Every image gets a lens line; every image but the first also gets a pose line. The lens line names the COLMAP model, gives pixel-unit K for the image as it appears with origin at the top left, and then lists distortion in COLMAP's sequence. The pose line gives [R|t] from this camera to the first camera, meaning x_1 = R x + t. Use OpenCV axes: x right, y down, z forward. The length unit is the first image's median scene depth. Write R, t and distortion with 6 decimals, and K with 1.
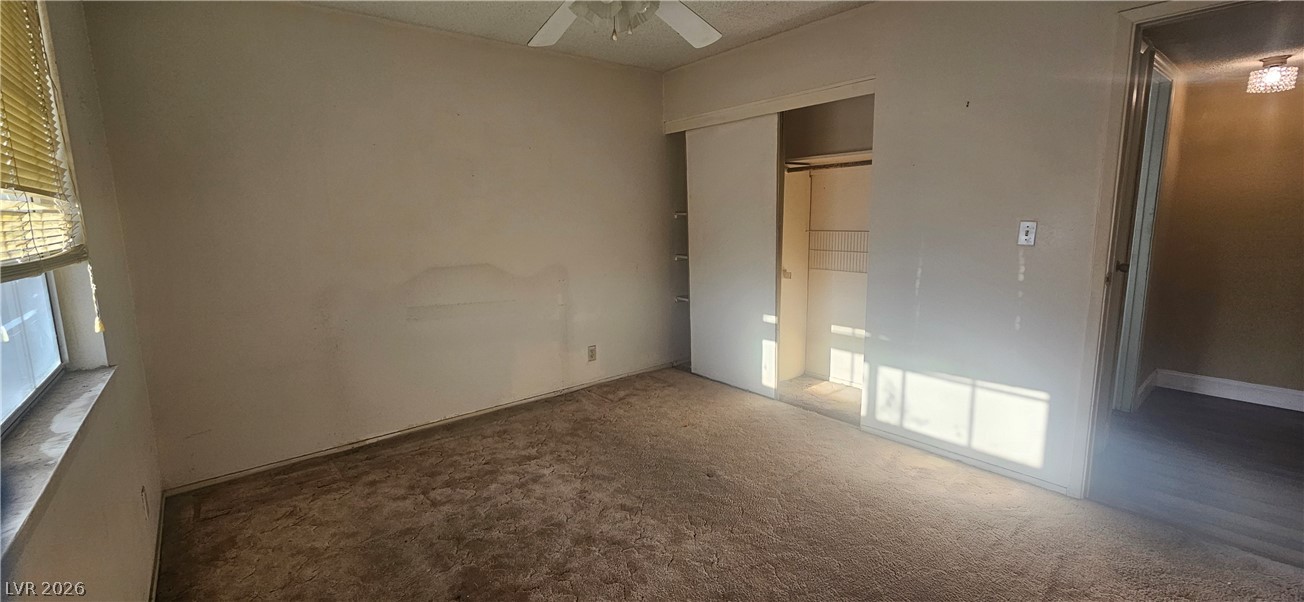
lens RADIAL K [[538.0, 0, 652.1], [0, 538.0, 300.0], [0, 0, 1]] dist [-0.003934, -0.000239]
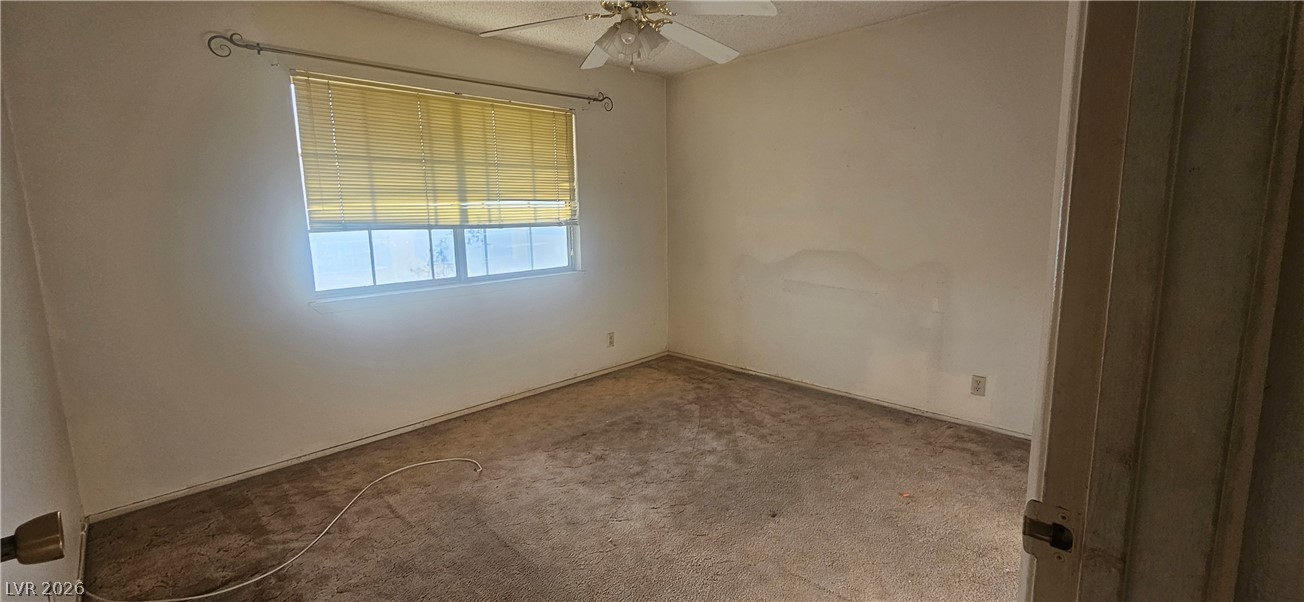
lens RADIAL K [[538.0, 0, 654.5], [0, 538.0, 298.1], [0, 0, 1]] dist [-0.003934, -0.000239]
pose [[0.078873, 0.173346, -0.981698, 0.740508], [-0.141040, 0.976800, 0.161150, -0.102769], [0.986857, 0.125748, 0.101492, 0.583670]]
